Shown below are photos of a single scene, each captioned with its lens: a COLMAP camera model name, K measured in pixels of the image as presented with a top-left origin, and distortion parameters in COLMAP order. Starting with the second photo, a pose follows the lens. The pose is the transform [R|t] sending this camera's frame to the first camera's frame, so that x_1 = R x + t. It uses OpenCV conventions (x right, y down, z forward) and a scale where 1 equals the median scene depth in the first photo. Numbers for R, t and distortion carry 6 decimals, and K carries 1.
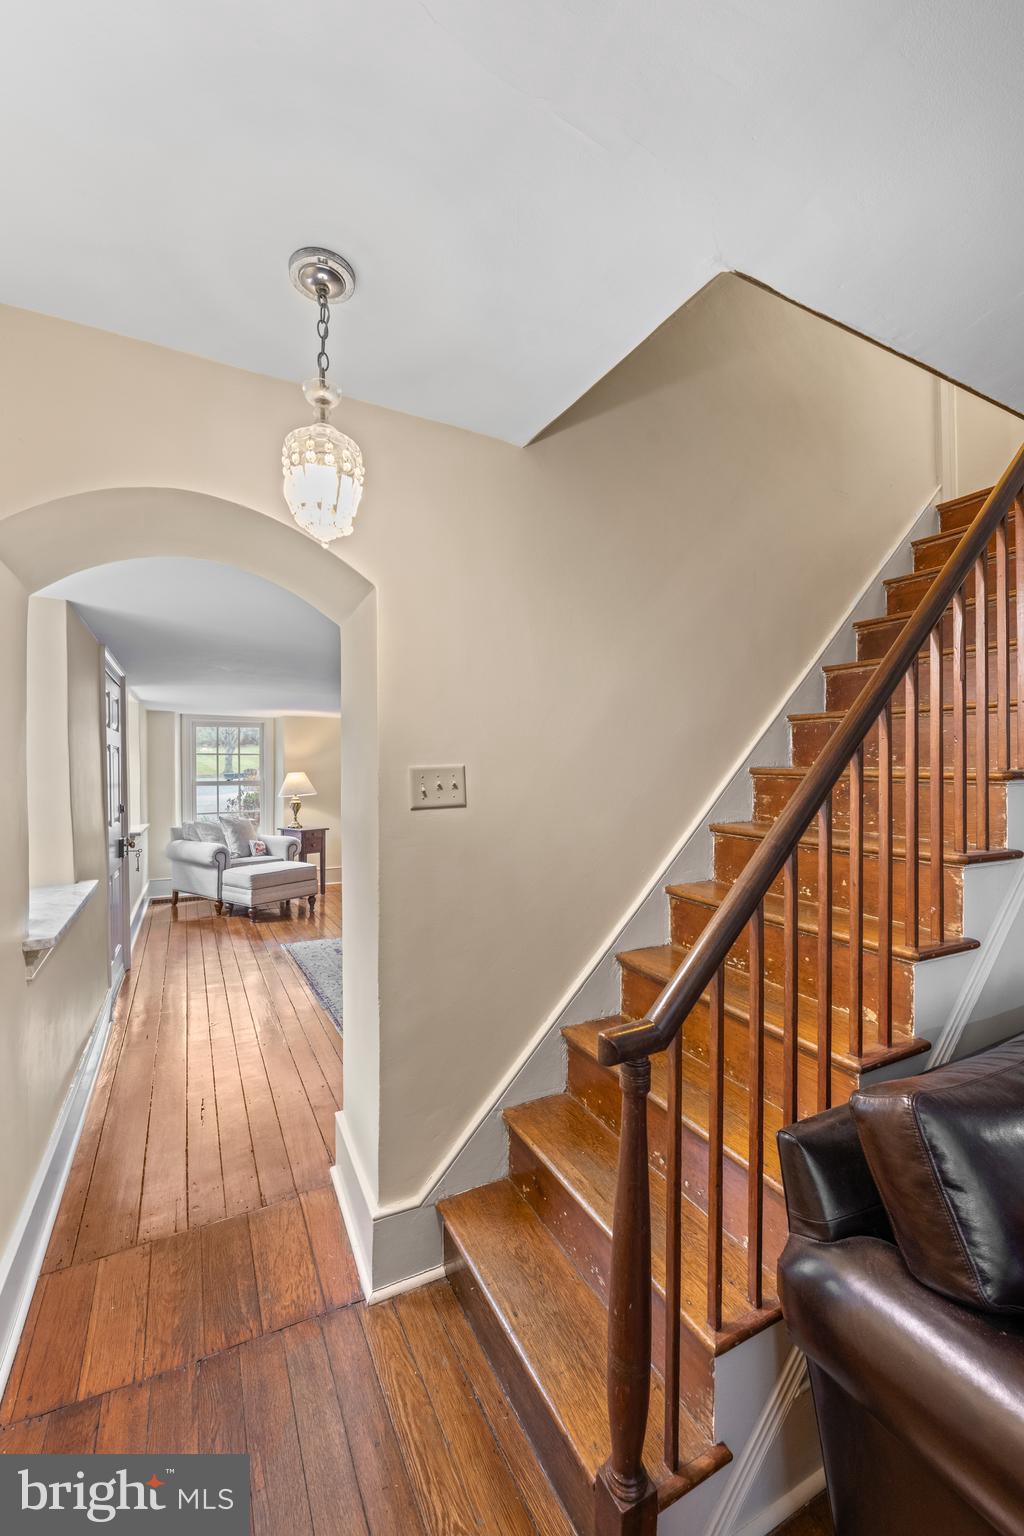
lens RADIAL K [[616.4, 0, 512.9], [0, 616.4, 769.0], [0, 0, 1]] dist [0.000137, -0.000232]
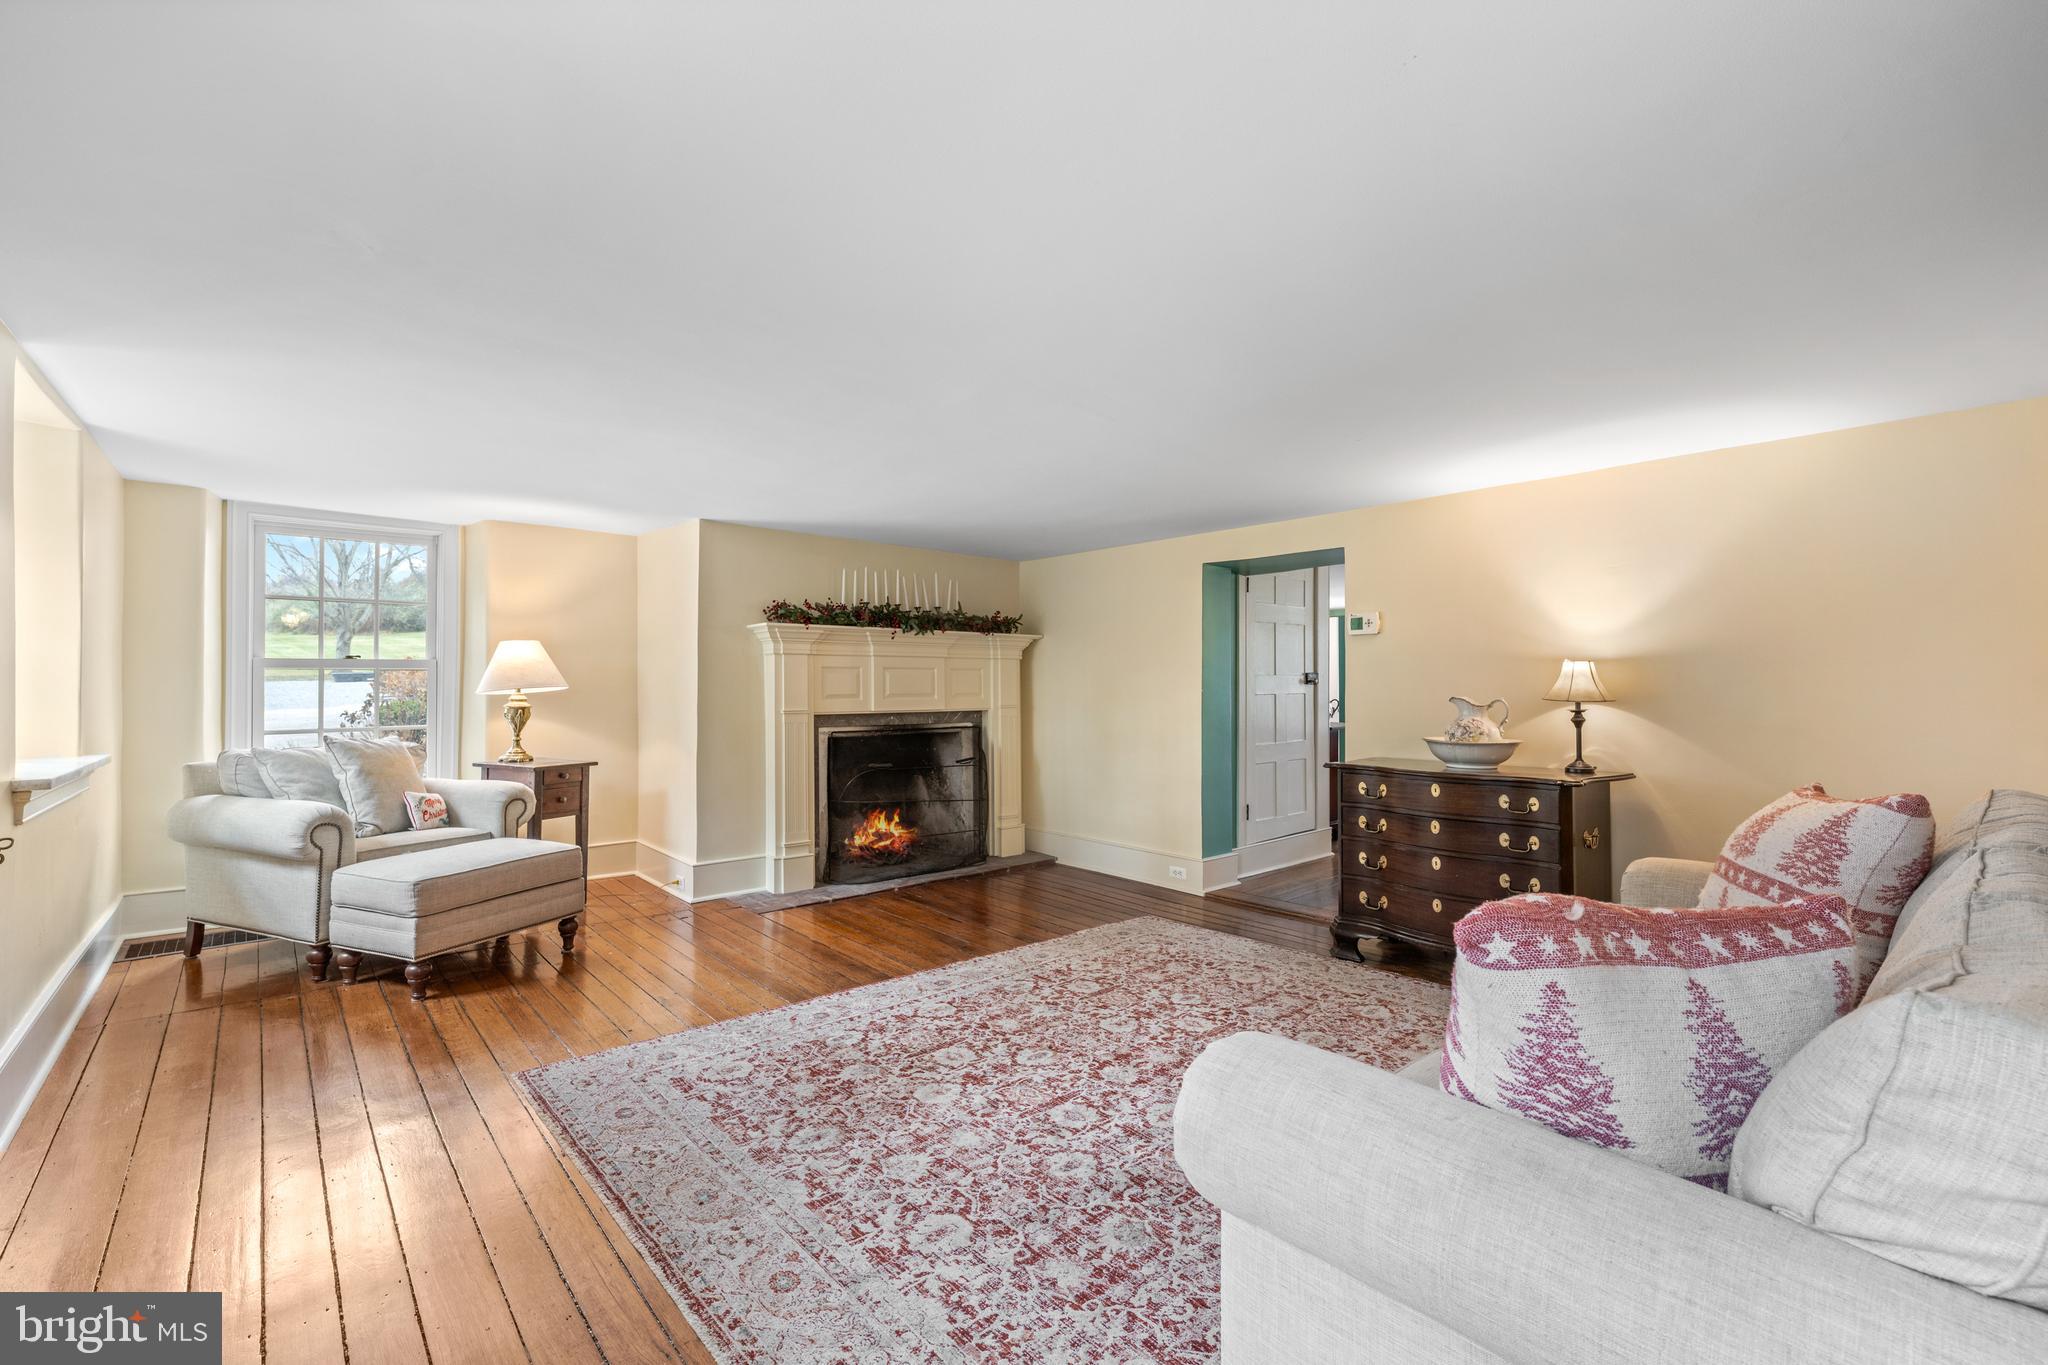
lens RADIAL K [[866.5, 0, 1019.6], [0, 866.5, 676.7], [0, 0, 1]] dist [-0.002693, 0.000455]
pose [[0.972789, 0.012038, 0.231379, -0.153954], [-0.011494, 0.999927, -0.003699, 0.033423], [-0.231406, 0.000939, 0.972857, 0.320964]]
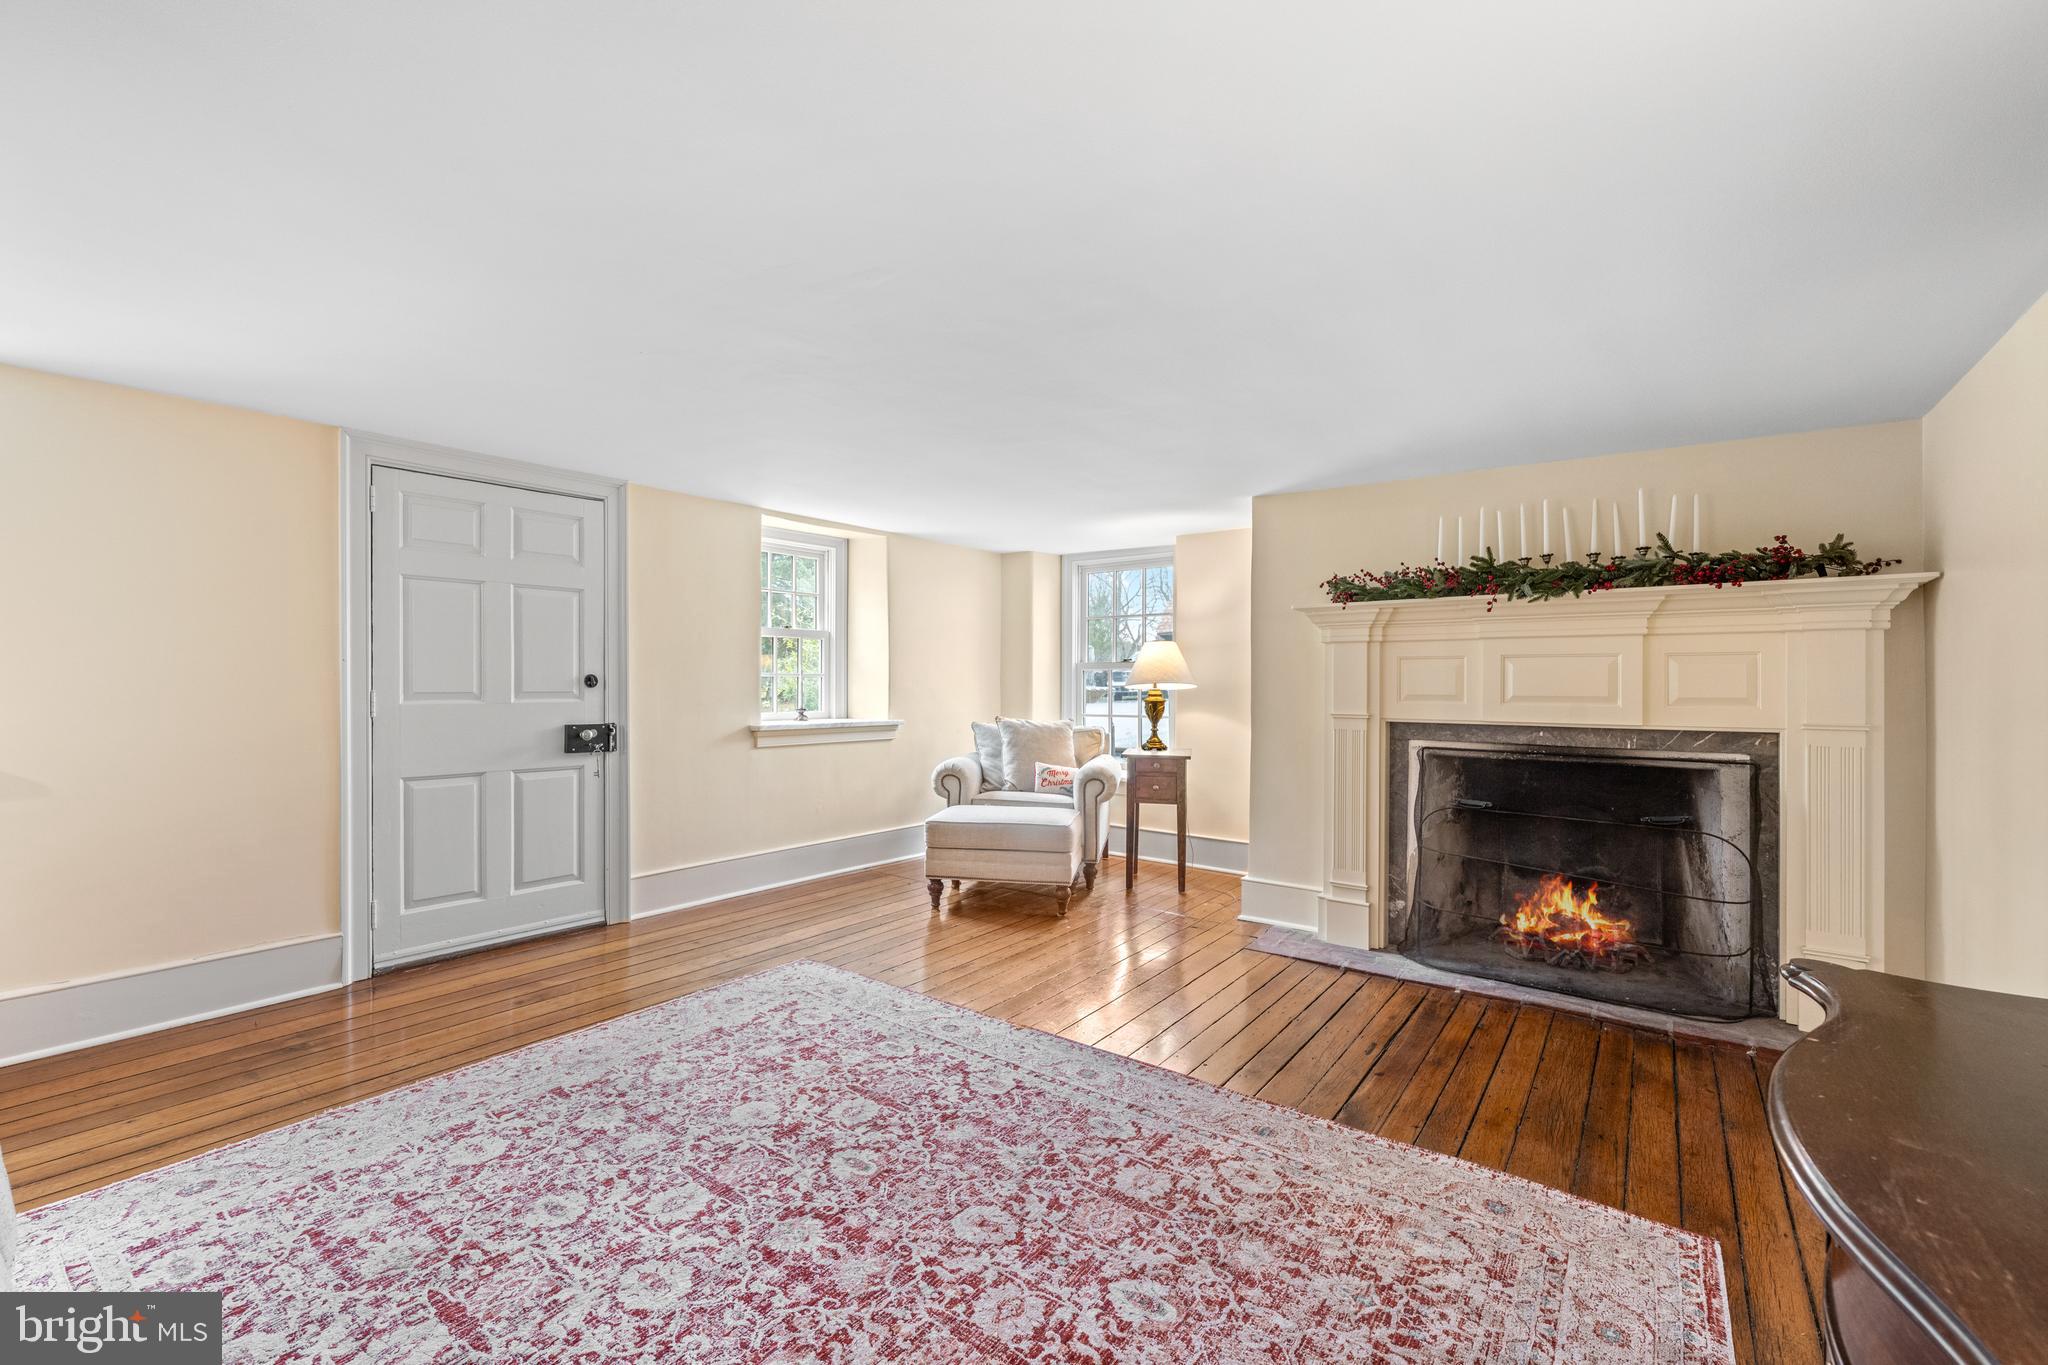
lens RADIAL K [[866.5, 0, 1015.2], [0, 866.5, 687.0], [0, 0, 1]] dist [-0.002693, 0.000455]
pose [[0.430750, 0.015543, -0.902337, 0.263344], [-0.005754, 0.999879, 0.014476, 0.036818], [0.902453, -0.001043, 0.430788, 0.645652]]
